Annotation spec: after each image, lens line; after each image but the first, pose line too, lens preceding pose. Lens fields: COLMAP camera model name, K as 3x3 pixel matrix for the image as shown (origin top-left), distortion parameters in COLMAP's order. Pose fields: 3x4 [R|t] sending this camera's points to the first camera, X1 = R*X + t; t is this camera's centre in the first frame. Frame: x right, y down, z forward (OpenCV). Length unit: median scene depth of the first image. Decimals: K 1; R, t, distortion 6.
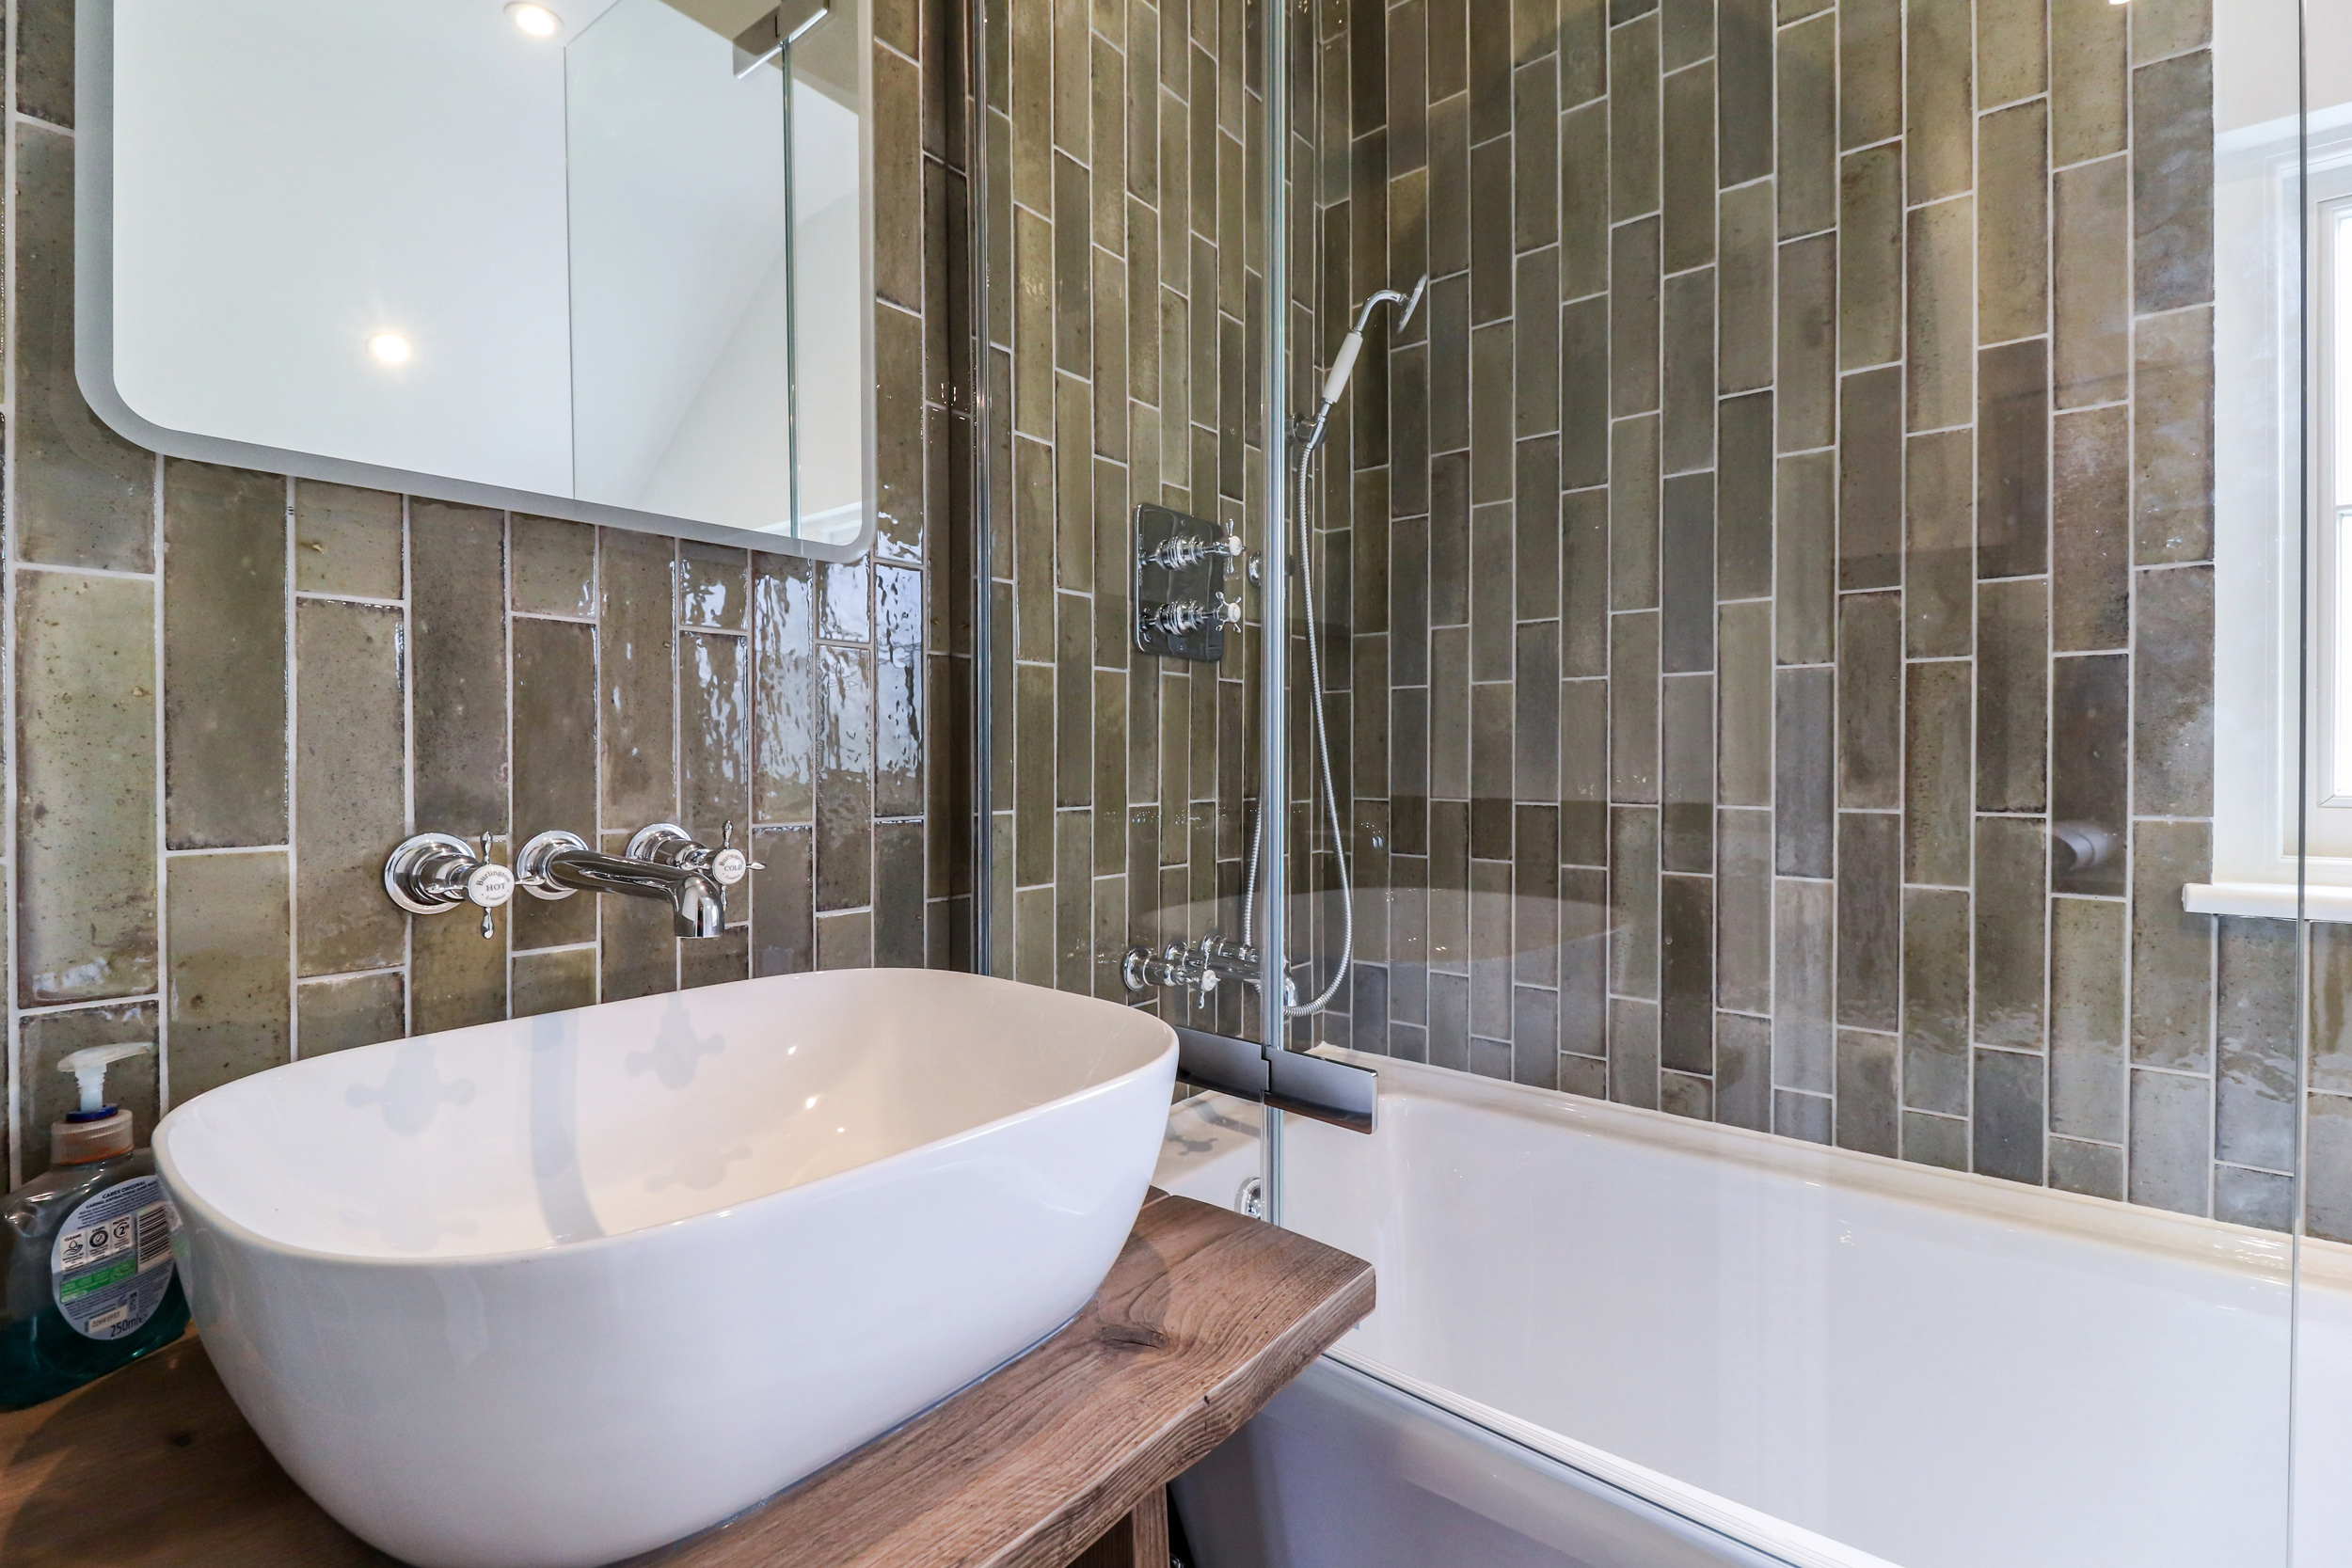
lens RADIAL K [[1088.6, 0, 1123.2], [0, 1088.6, 755.7], [0, 0, 1]] dist [0.010673, -0.008018]
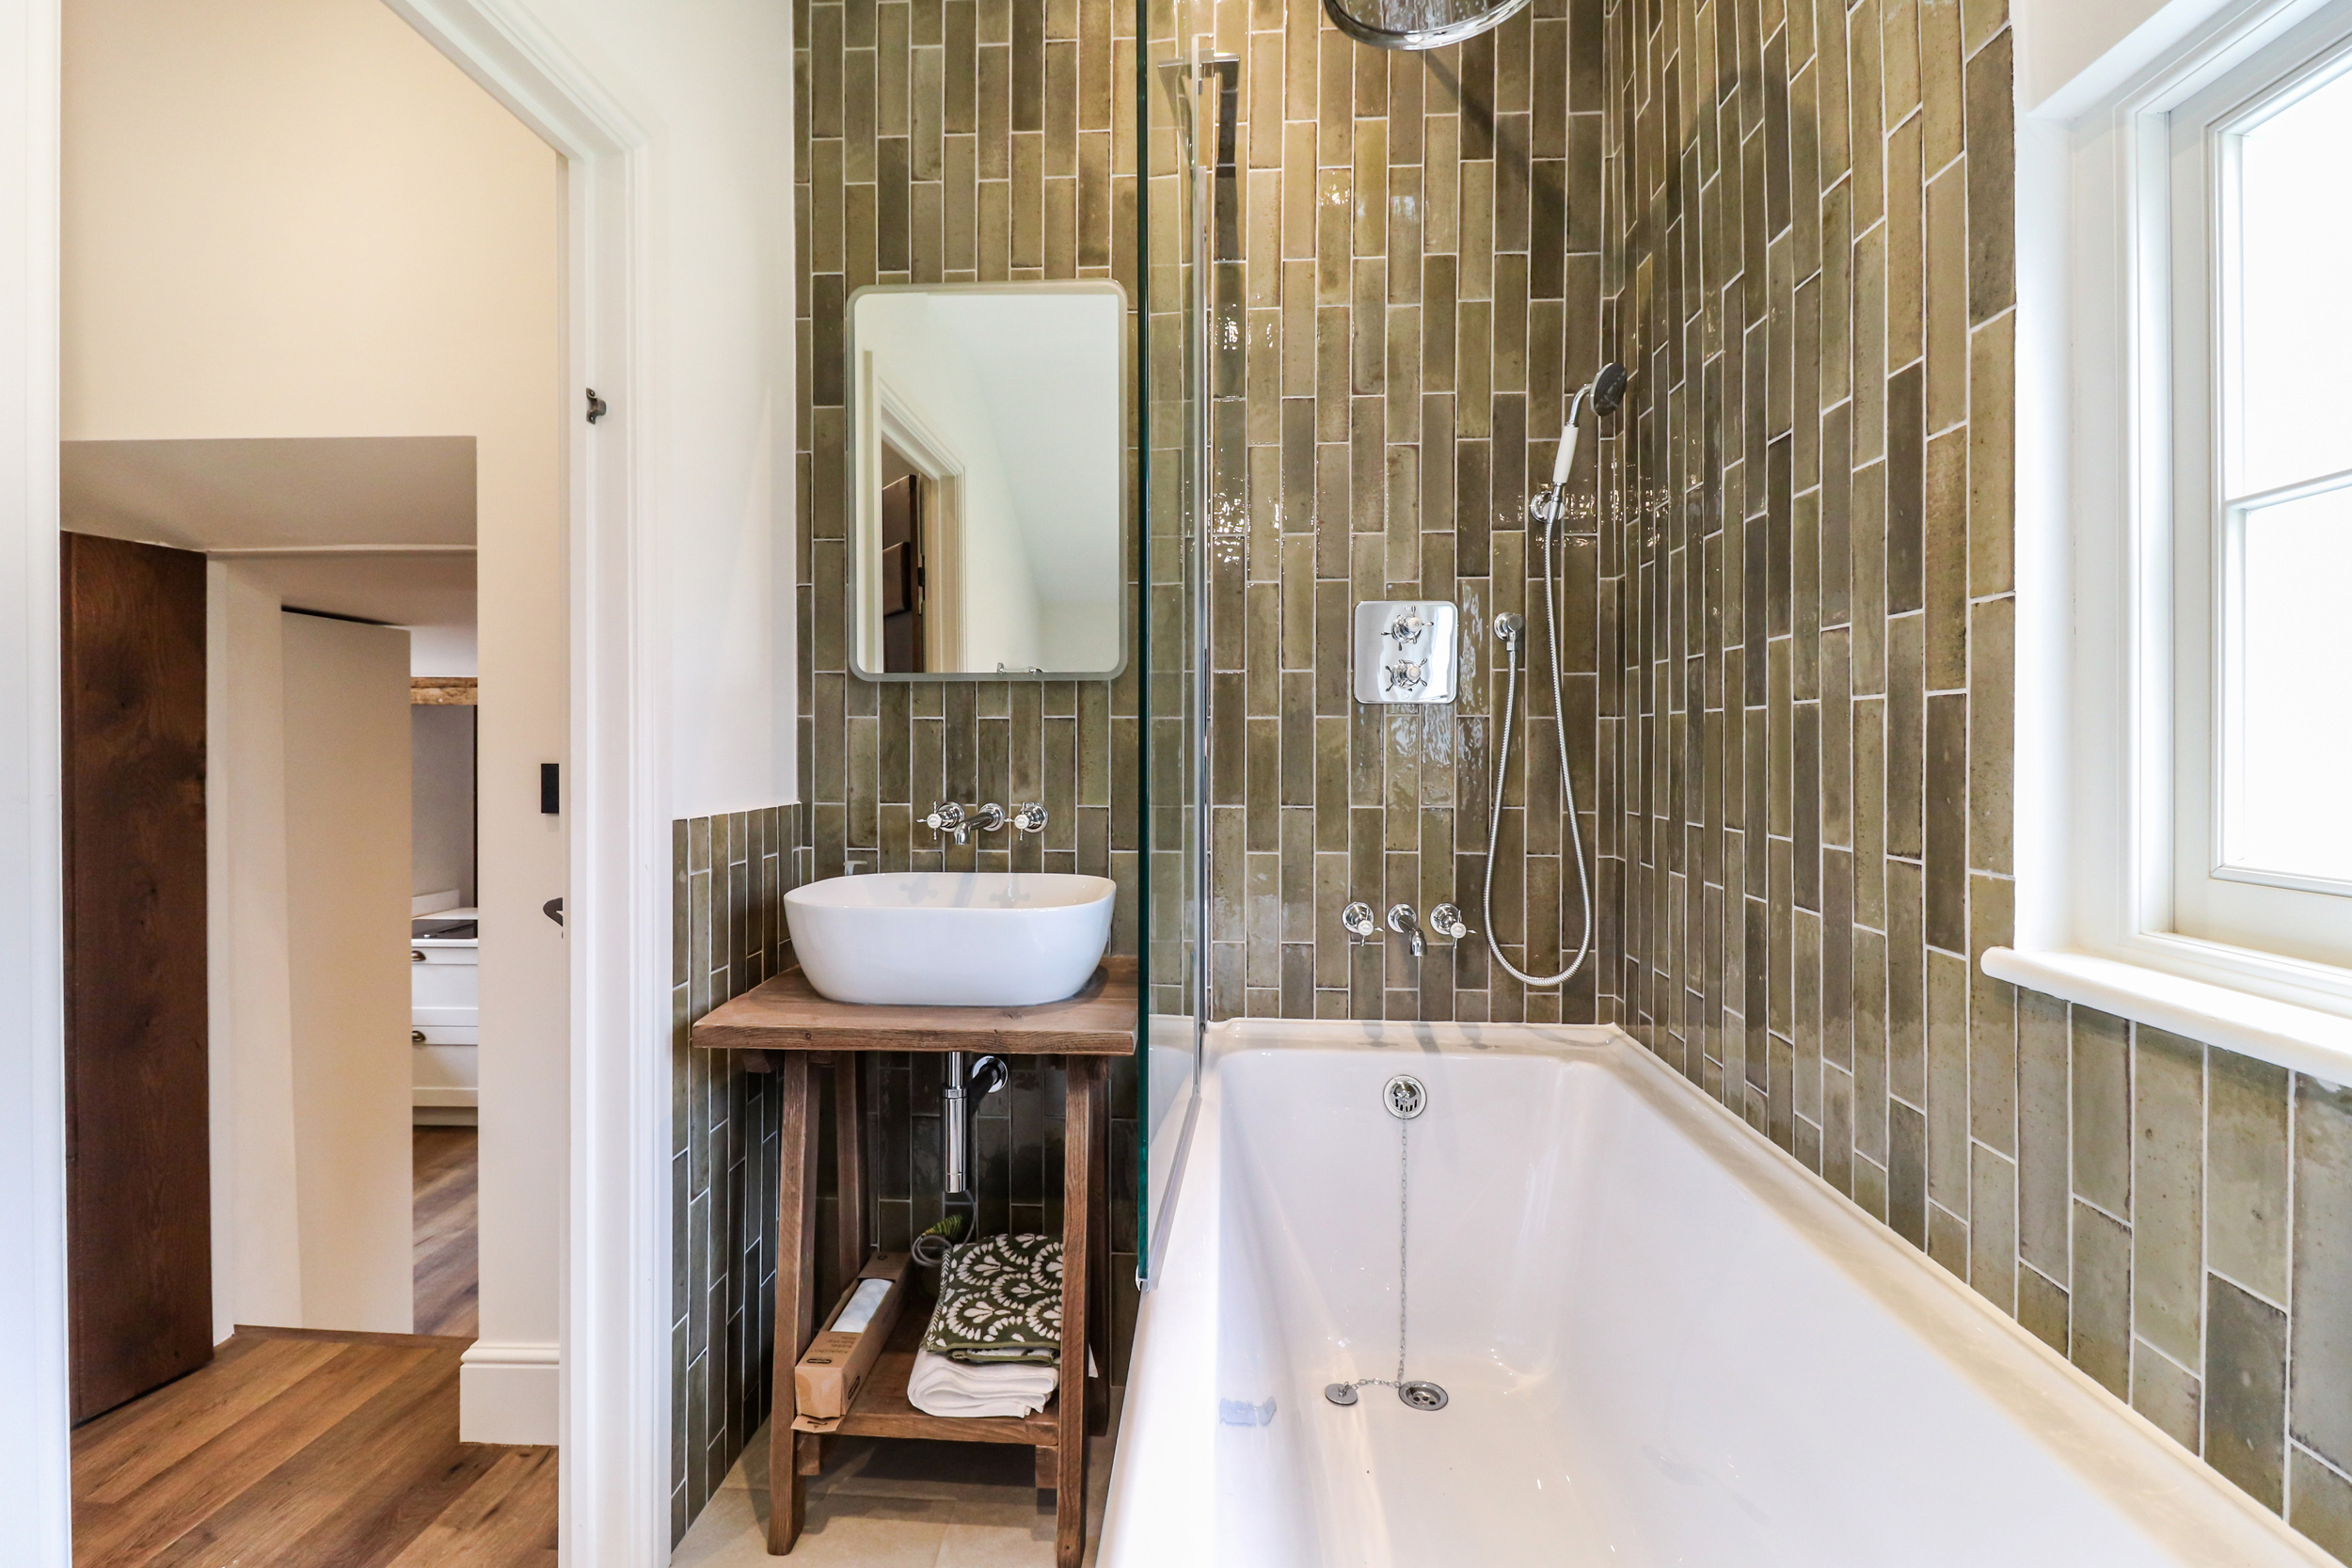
lens RADIAL K [[1088.6, 0, 1158.2], [0, 1088.6, 732.0], [0, 0, 1]] dist [0.010673, -0.008018]
pose [[0.580681, -0.007383, -0.814098, 1.134728], [0.003063, 0.999972, -0.006883, -0.050112], [0.814126, 0.001503, 0.580687, -0.087321]]
